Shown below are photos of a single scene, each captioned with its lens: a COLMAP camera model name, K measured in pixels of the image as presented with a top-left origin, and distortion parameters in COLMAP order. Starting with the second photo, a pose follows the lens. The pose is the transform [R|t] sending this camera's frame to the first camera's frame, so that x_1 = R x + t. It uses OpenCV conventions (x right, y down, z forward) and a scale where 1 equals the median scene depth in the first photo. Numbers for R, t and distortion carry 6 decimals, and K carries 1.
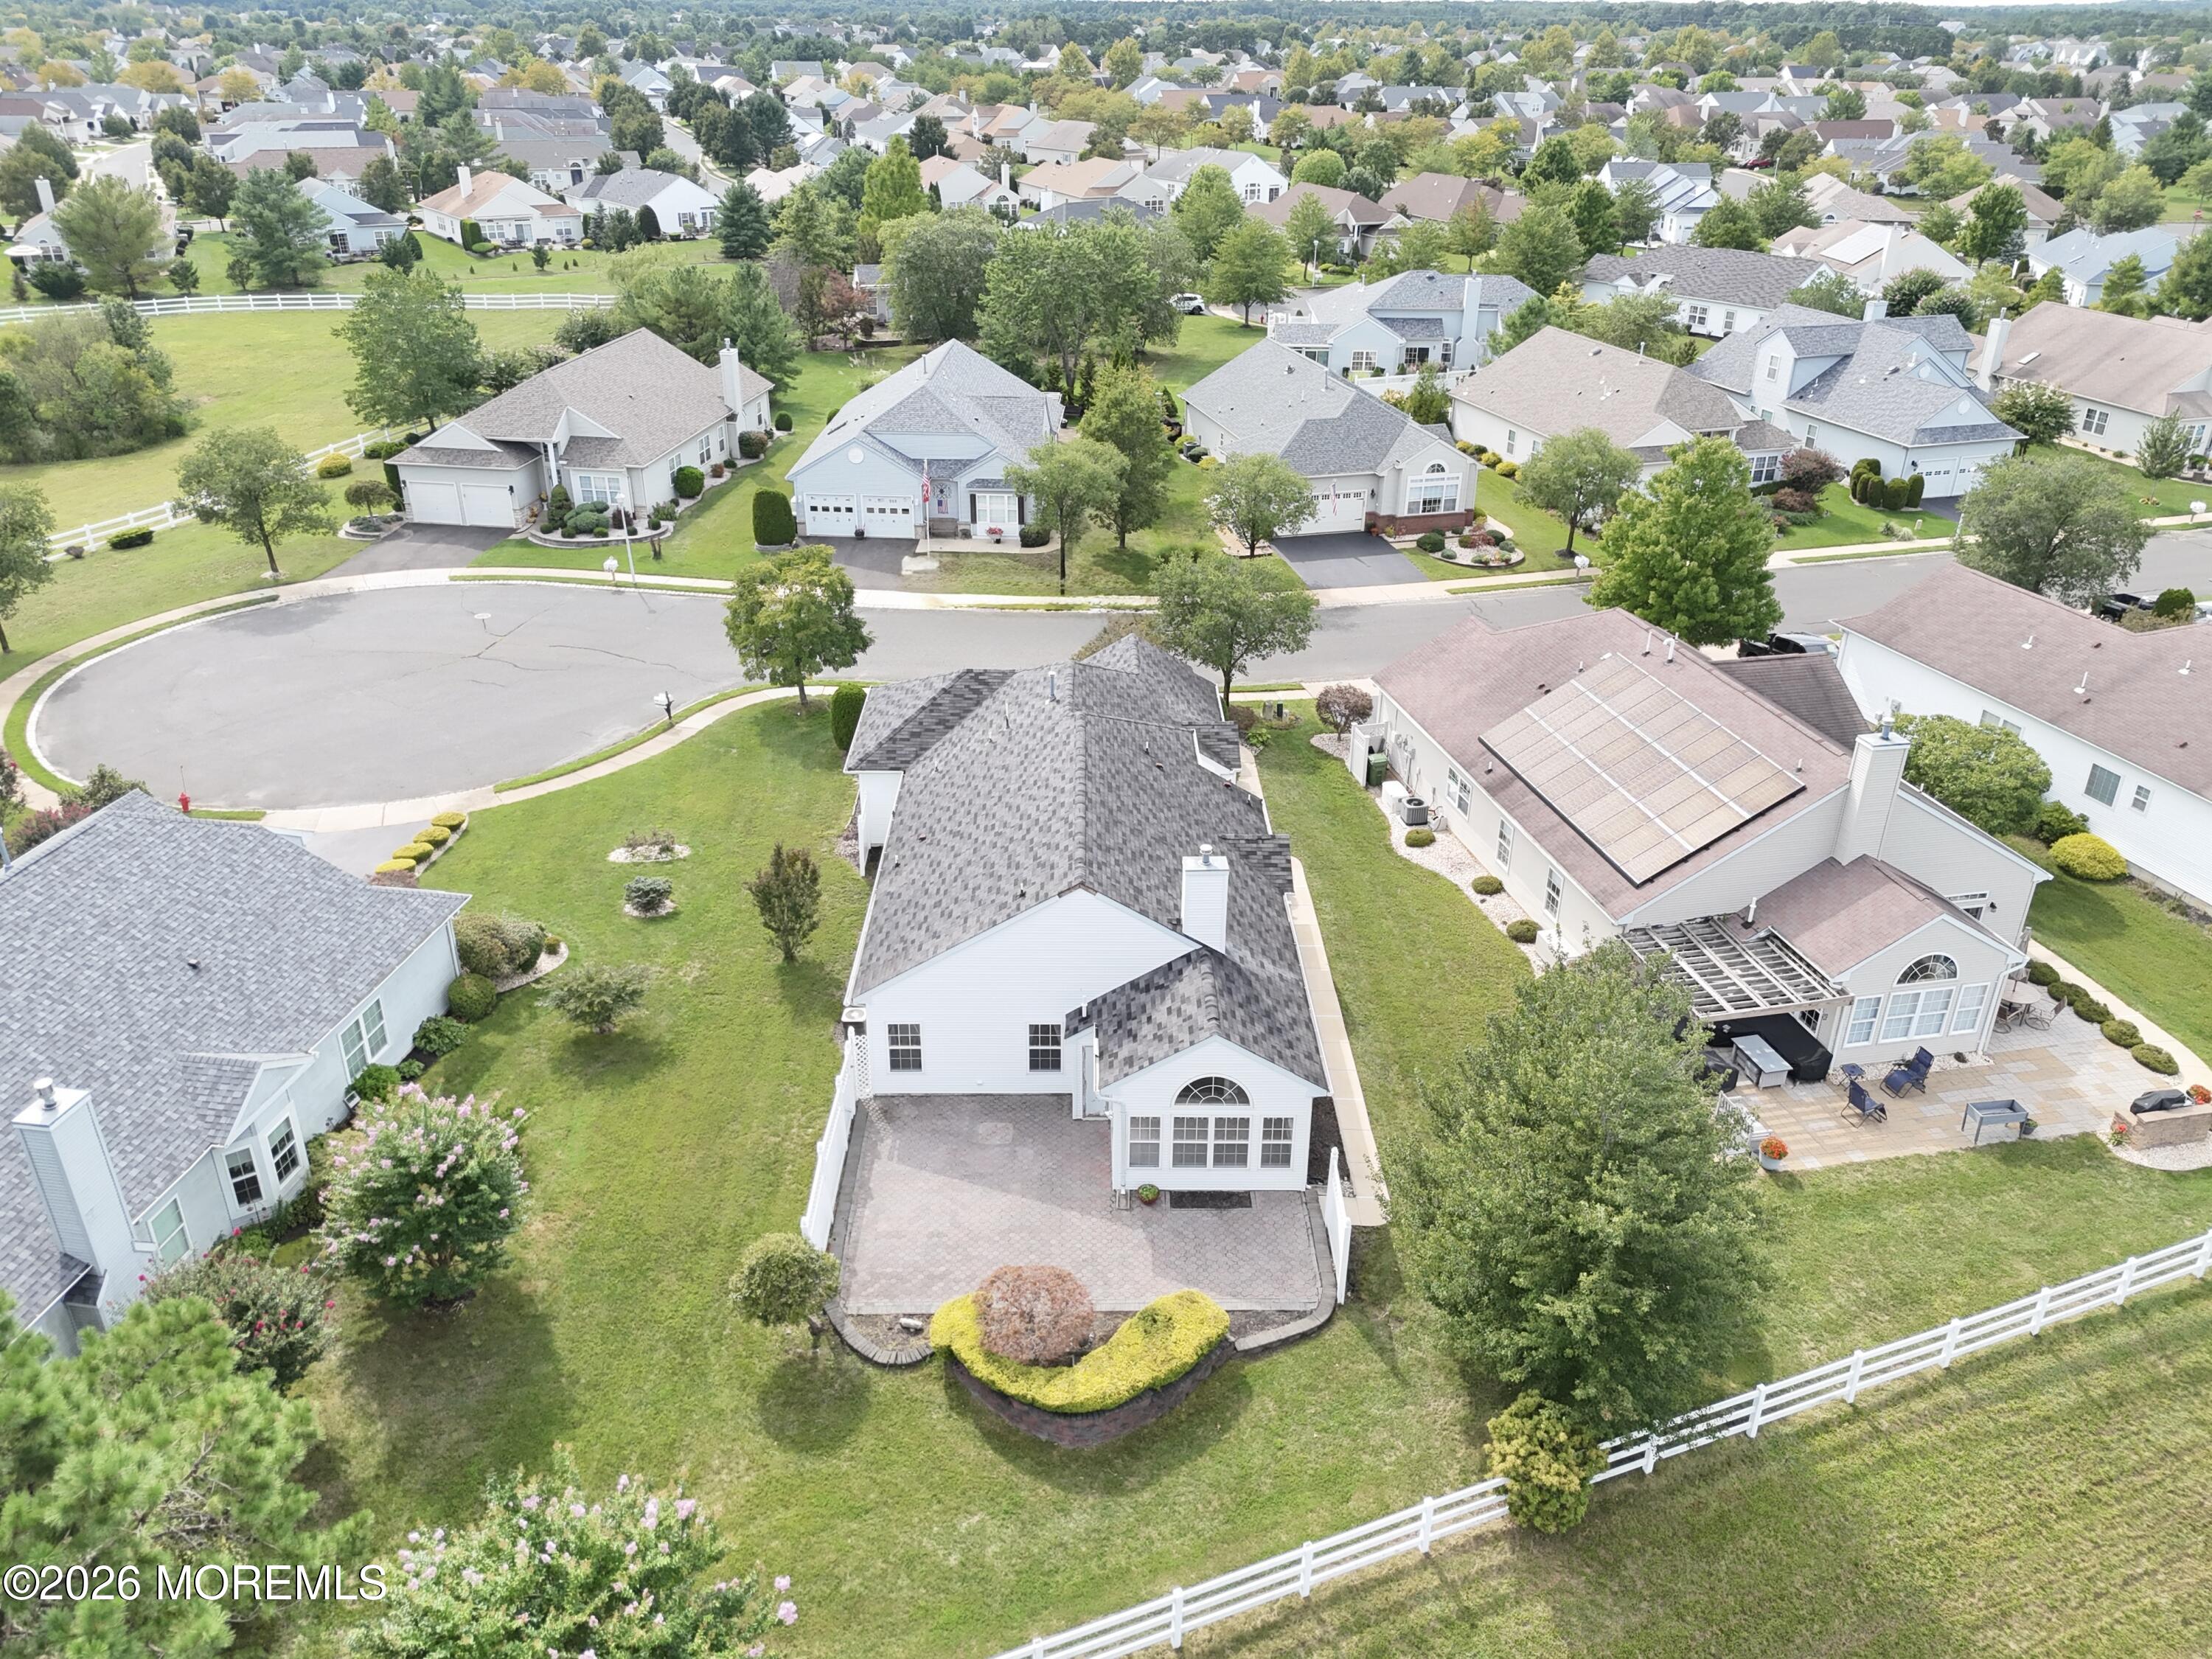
lens RADIAL K [[1628.4, 0, 1099.3], [0, 1628.4, 815.7], [0, 0, 1]] dist [0.085573, -0.097383]
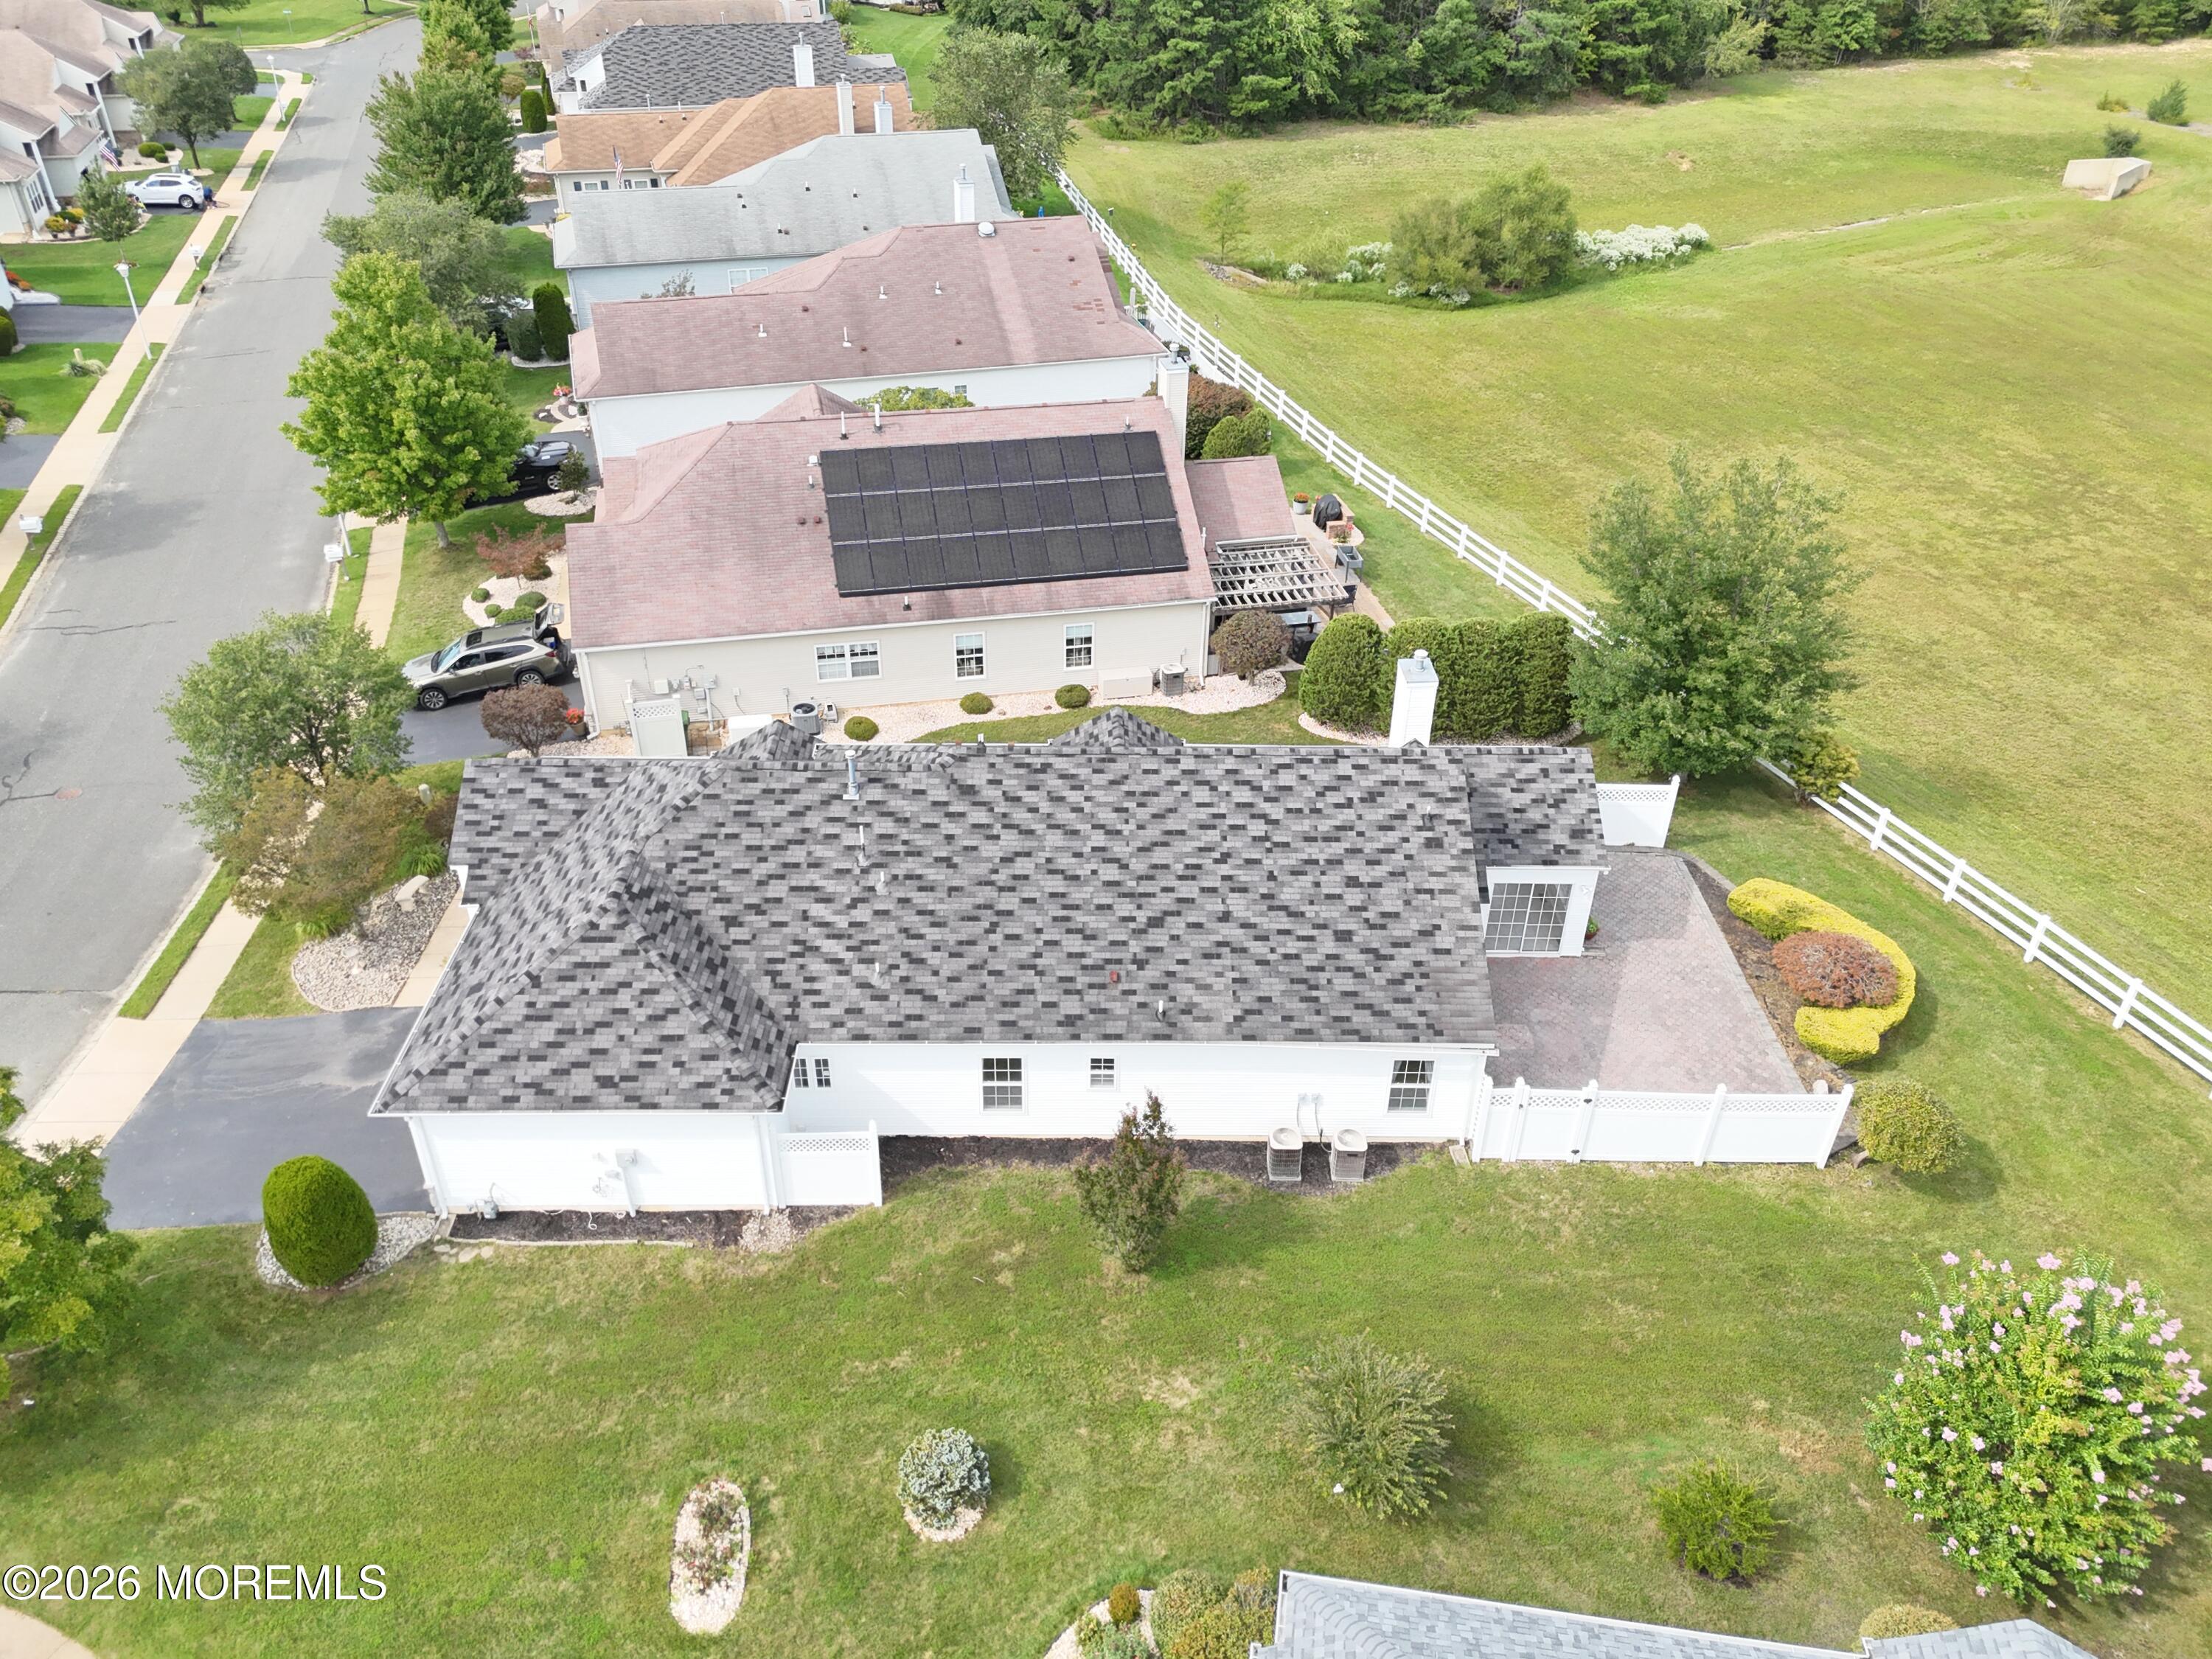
lens RADIAL K [[1623.5, 0, 1098.8], [0, 1623.5, 820.4], [0, 0, 1]] dist [0.088484, -0.097313]
pose [[0.020981, -0.562708, 0.826389, -0.345471], [0.432410, 0.750370, 0.499967, -0.208036], [-0.901433, 0.346849, 0.259064, 0.431354]]
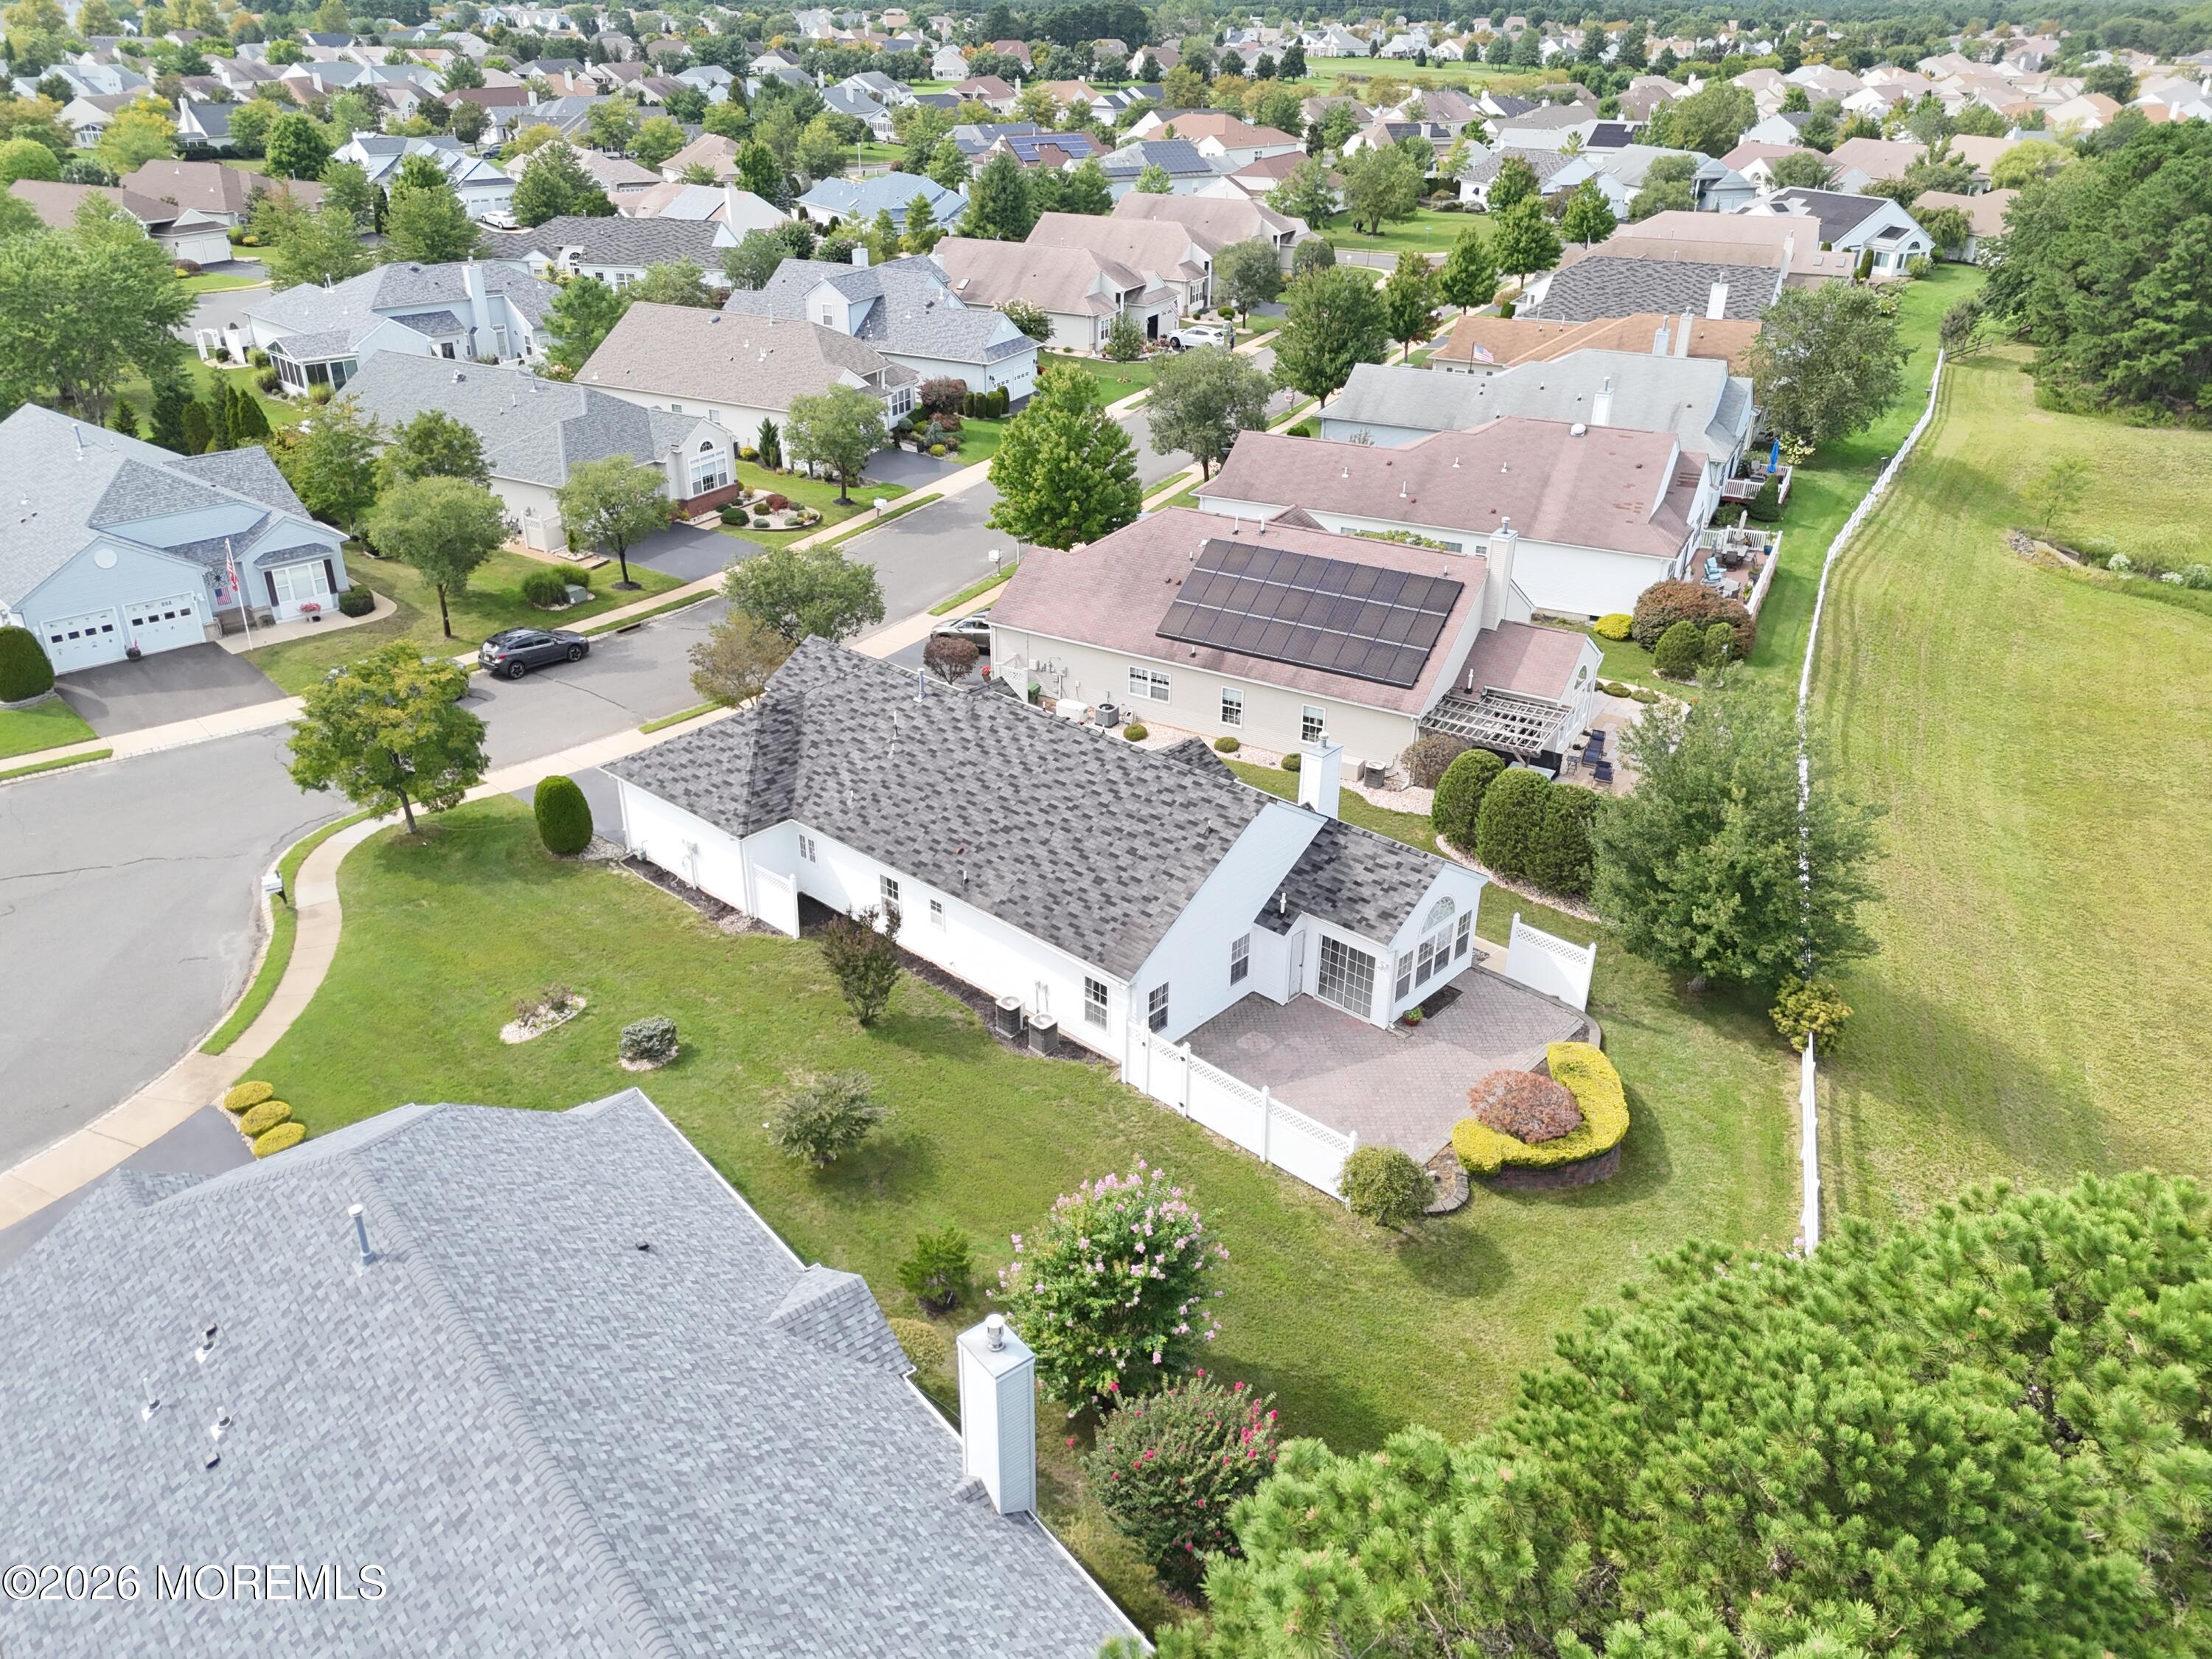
lens RADIAL K [[1601.5, 0, 1105.5], [0, 1601.5, 838.9], [0, 0, 1]] dist [0.099036, -0.093779]
pose [[0.689567, -0.341465, 0.638670, -0.359715], [0.318950, 0.934929, 0.155492, -0.062454], [-0.650207, 0.096482, 0.753606, 0.106940]]
